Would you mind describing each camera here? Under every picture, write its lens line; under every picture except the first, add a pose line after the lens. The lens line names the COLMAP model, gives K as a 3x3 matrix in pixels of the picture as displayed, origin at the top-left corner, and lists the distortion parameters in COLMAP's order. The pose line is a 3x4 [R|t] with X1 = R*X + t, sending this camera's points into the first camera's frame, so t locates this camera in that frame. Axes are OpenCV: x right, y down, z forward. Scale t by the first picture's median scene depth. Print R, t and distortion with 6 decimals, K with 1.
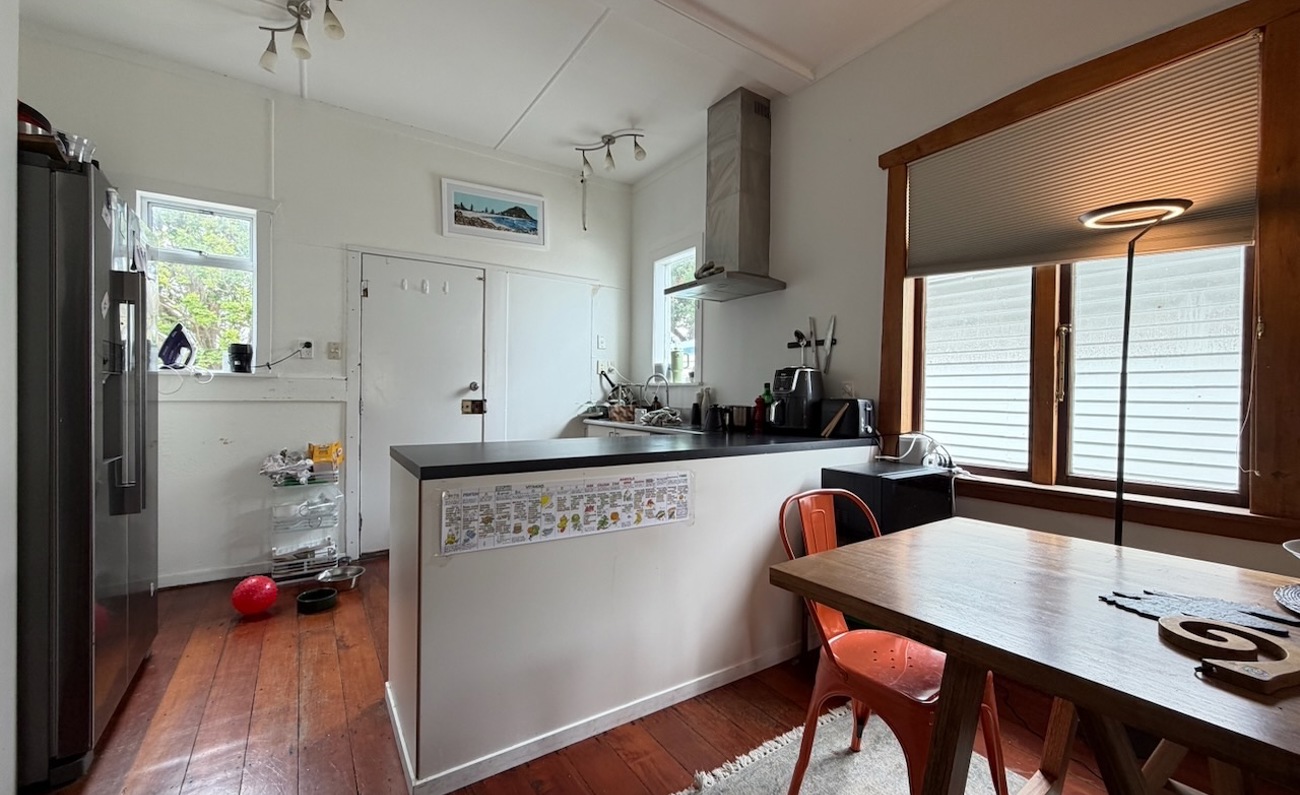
lens RADIAL K [[516.6, 0, 651.0], [0, 516.6, 395.5], [0, 0, 1]] dist [0.000860, -0.000093]
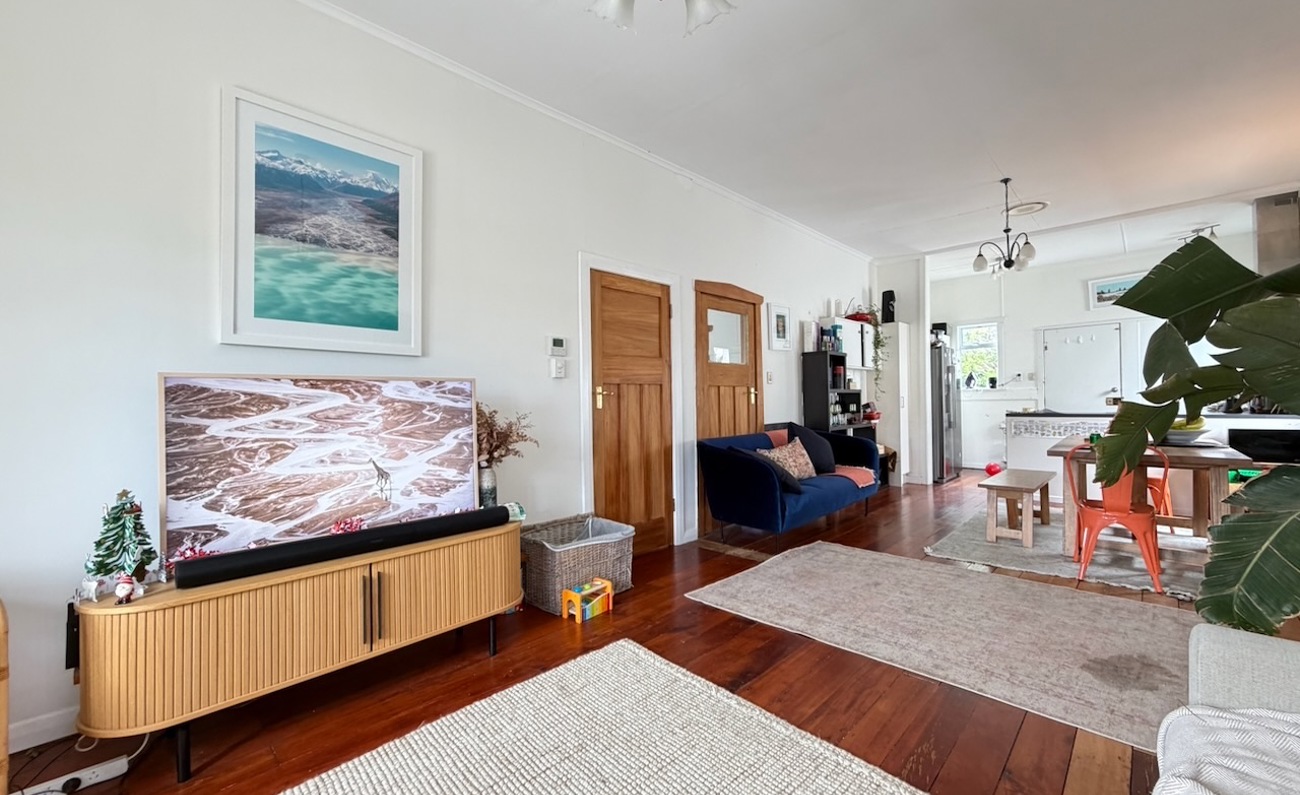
lens RADIAL K [[512.3, 0, 647.4], [0, 512.3, 397.4], [0, 0, 1]] dist [0.000120, -0.000135]
pose [[0.193491, -0.020665, -0.980884, 1.341724], [0.013807, 0.999737, -0.018338, 0.022358], [0.981005, -0.009995, 0.193725, -1.148001]]
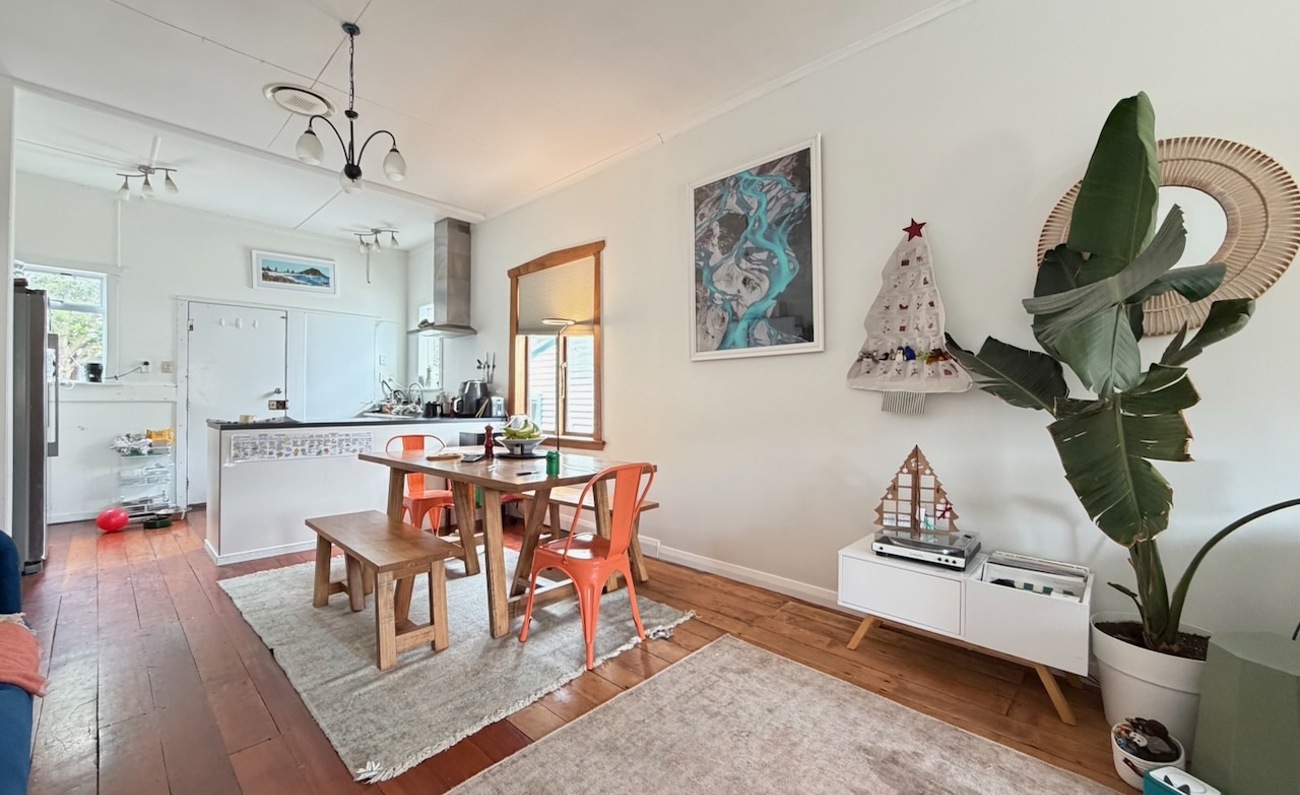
lens RADIAL K [[512.3, 0, 647.4], [0, 512.3, 397.4], [0, 0, 1]] dist [0.000120, -0.000135]
pose [[0.974454, -0.003610, 0.224559, 0.436790], [0.004695, 0.999980, -0.004296, 0.014232], [-0.224539, 0.005241, 0.974451, -0.808910]]
